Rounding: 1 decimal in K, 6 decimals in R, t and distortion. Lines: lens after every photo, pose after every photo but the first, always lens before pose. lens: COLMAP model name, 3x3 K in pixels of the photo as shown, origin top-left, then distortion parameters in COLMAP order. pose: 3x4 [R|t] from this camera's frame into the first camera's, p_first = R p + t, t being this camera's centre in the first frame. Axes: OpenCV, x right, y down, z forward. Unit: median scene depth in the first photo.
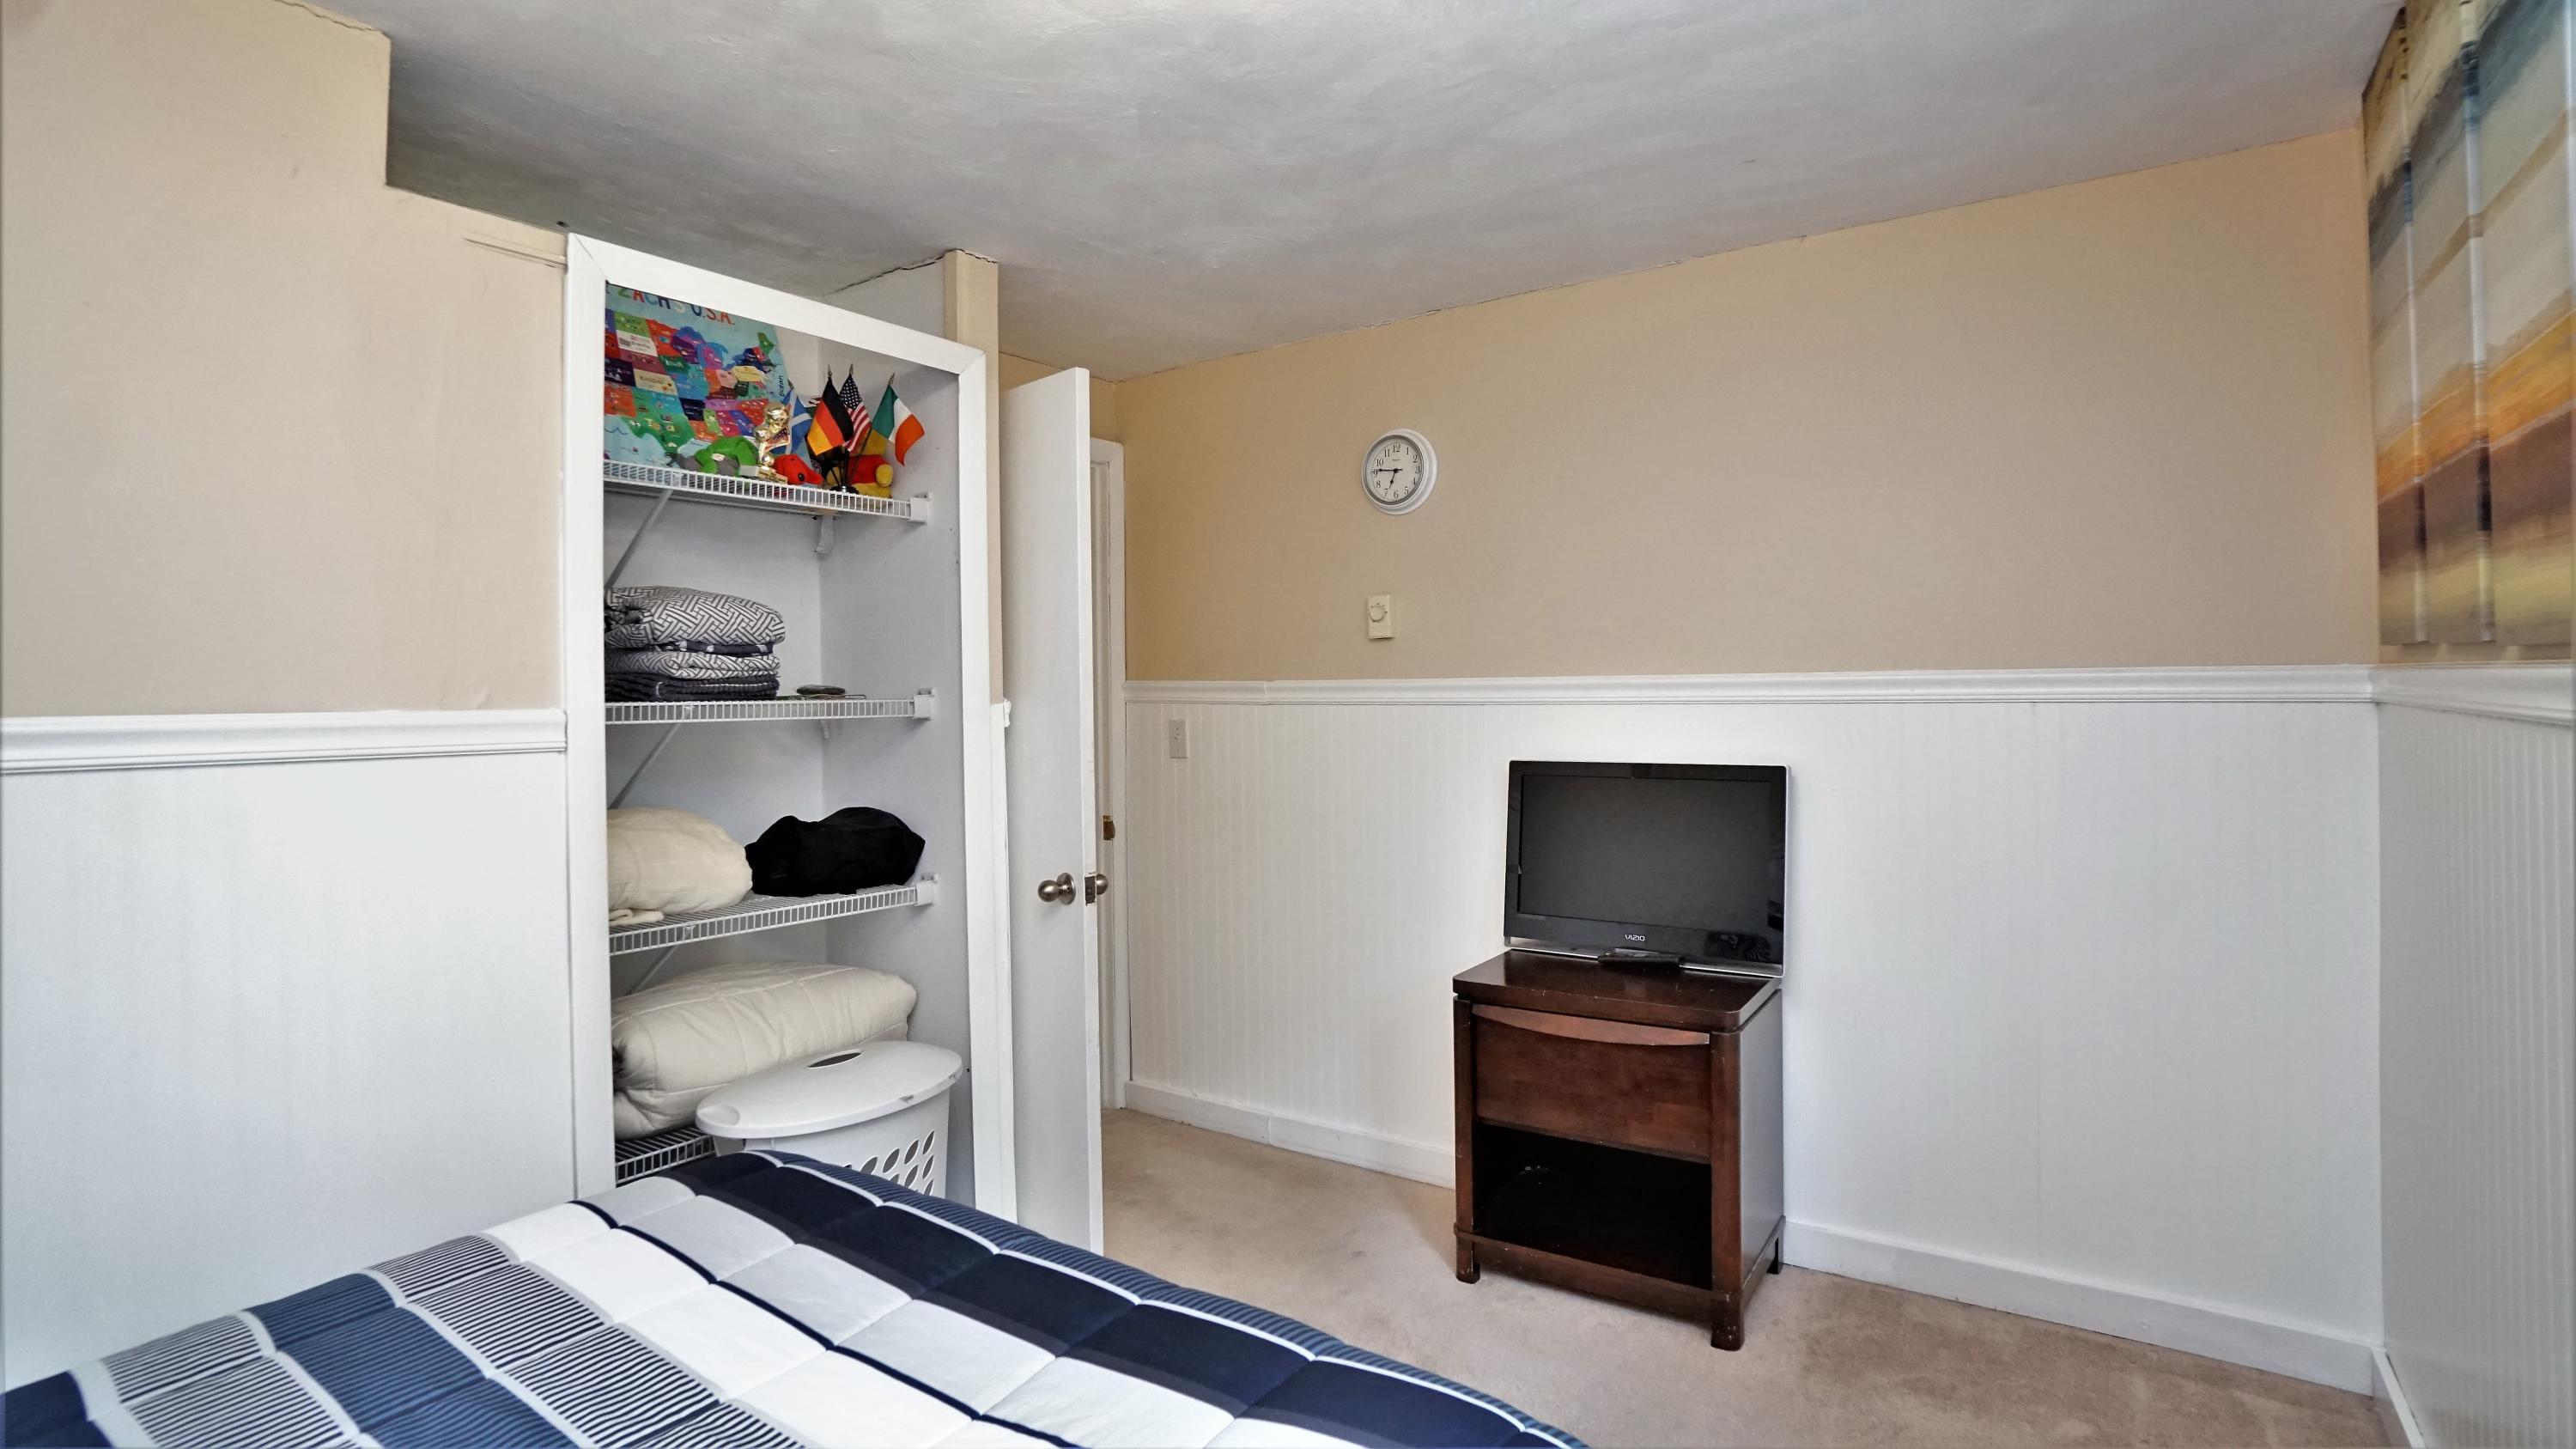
lens RADIAL K [[1140.5, 0, 1279.8], [0, 1140.5, 709.2], [0, 0, 1]] dist [0.000639, 0.000034]
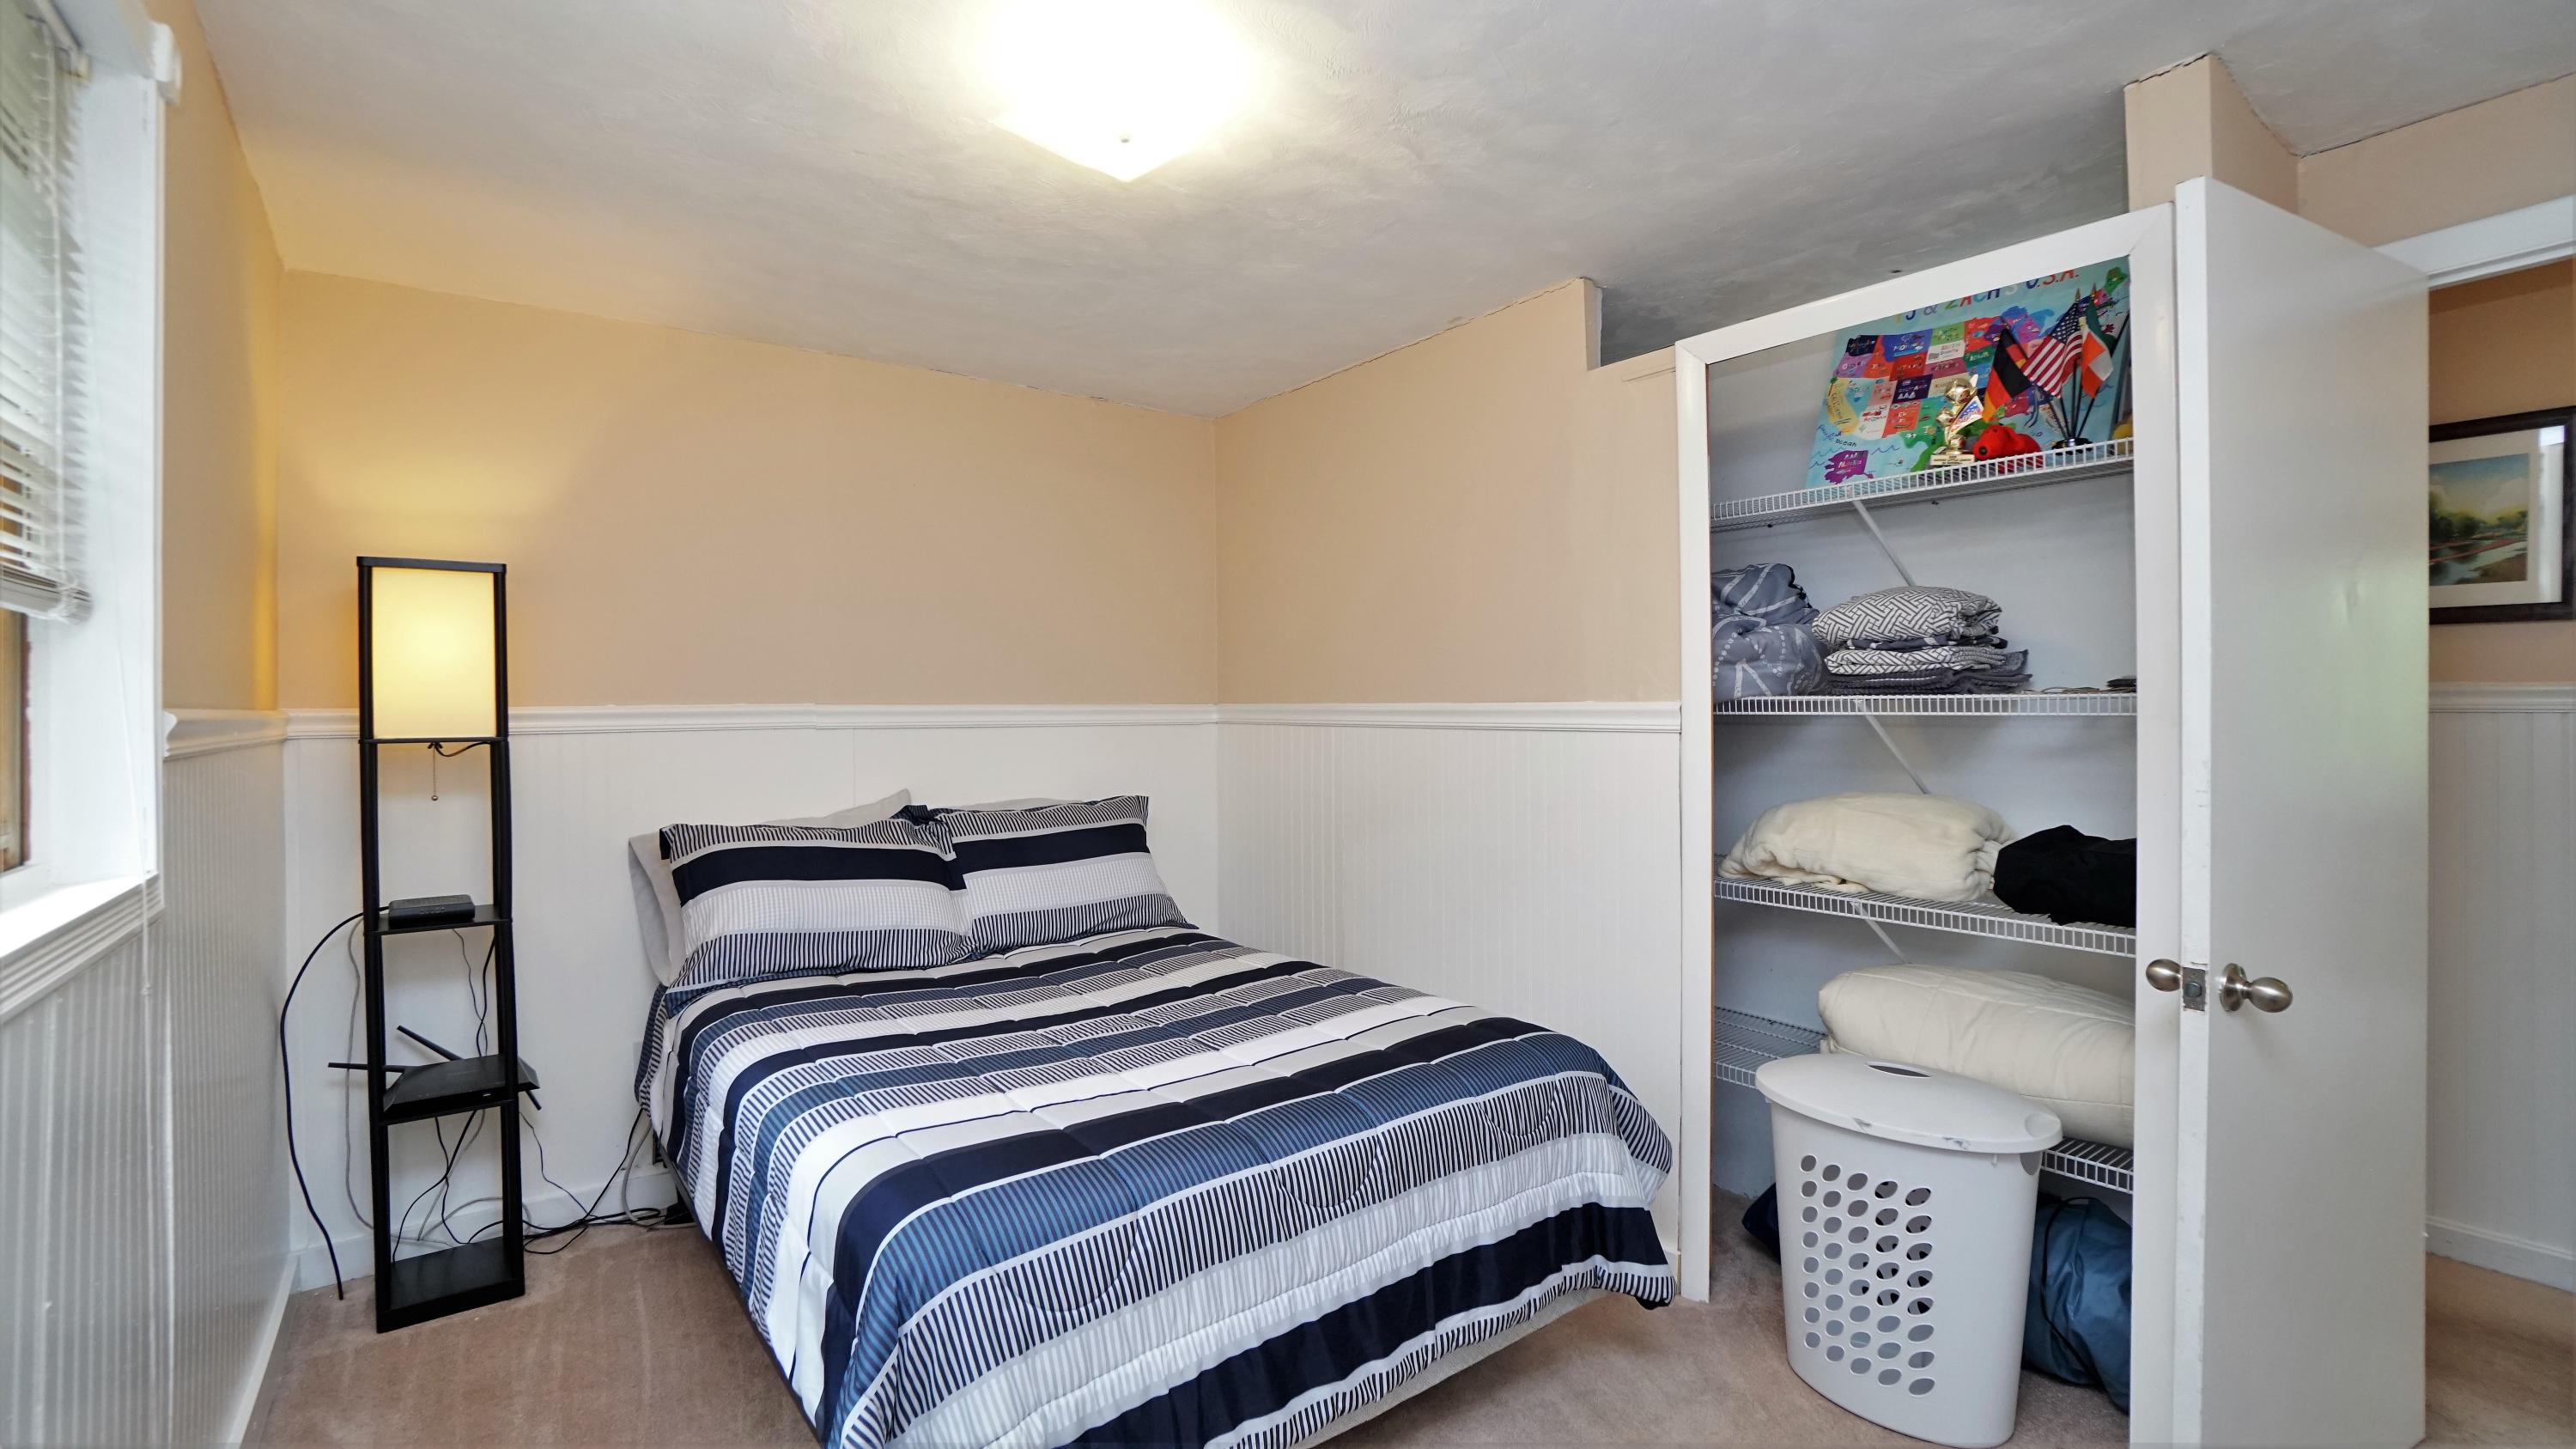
lens RADIAL K [[1140.5, 0, 1279.0], [0, 1140.5, 709.8], [0, 0, 1]] dist [0.000639, 0.000034]
pose [[-0.268134, 0.018284, -0.963208, 0.640119], [-0.002313, 0.999805, 0.019623, -0.012483], [0.963379, 0.007490, -0.268040, 0.724216]]
